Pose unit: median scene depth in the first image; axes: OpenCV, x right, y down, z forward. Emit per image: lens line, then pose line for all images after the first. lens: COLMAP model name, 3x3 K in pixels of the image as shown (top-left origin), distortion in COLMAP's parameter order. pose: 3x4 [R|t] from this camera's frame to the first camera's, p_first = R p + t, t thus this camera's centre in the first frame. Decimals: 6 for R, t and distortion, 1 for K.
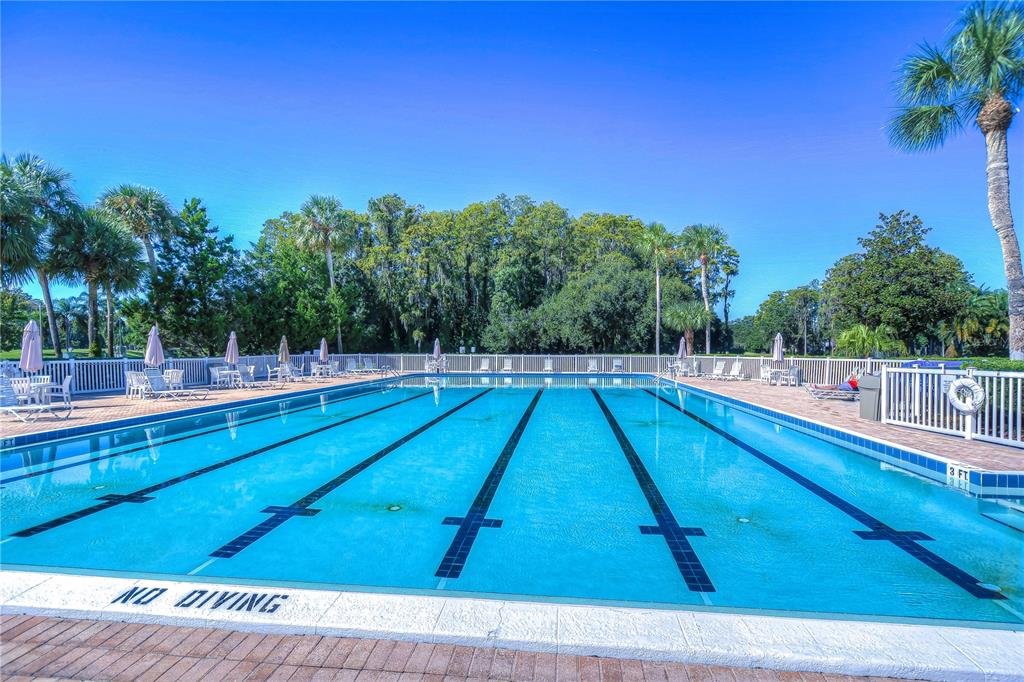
lens RADIAL K [[464.9, 0, 507.2], [0, 464.9, 341.3], [0, 0, 1]] dist [-0.005074, -0.003112]
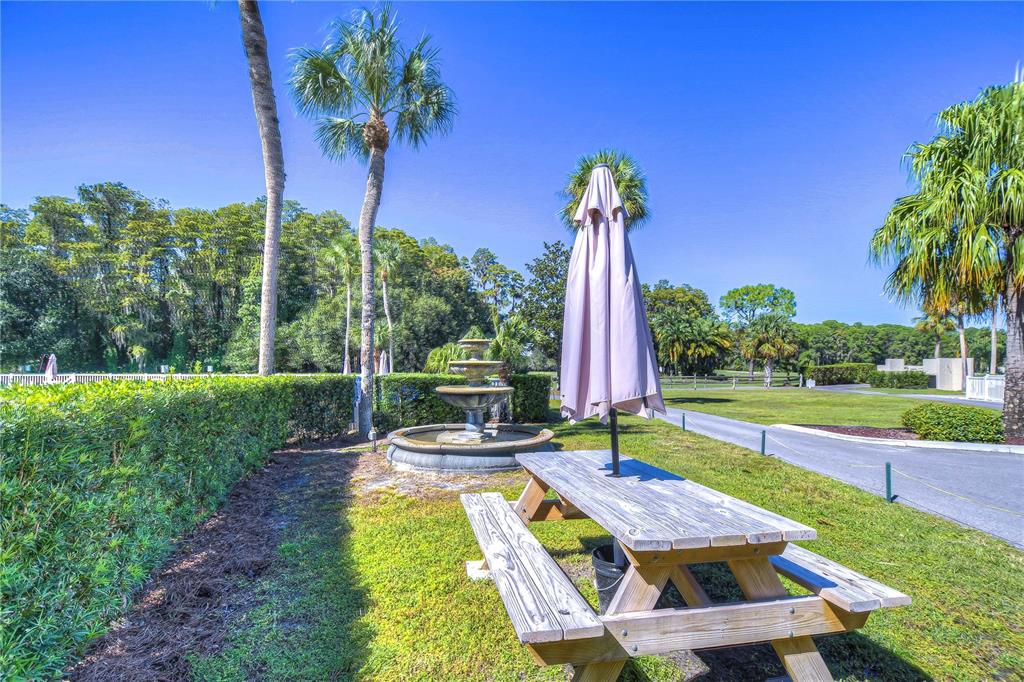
lens RADIAL K [[464.9, 0, 515.0], [0, 464.9, 360.8], [0, 0, 1]] dist [-0.005074, -0.003112]
pose [[0.953882, 0.005107, 0.300138, 0.195227], [-0.005417, 0.999985, 0.000201, -0.000572], [-0.300132, -0.001818, 0.953896, -0.003688]]
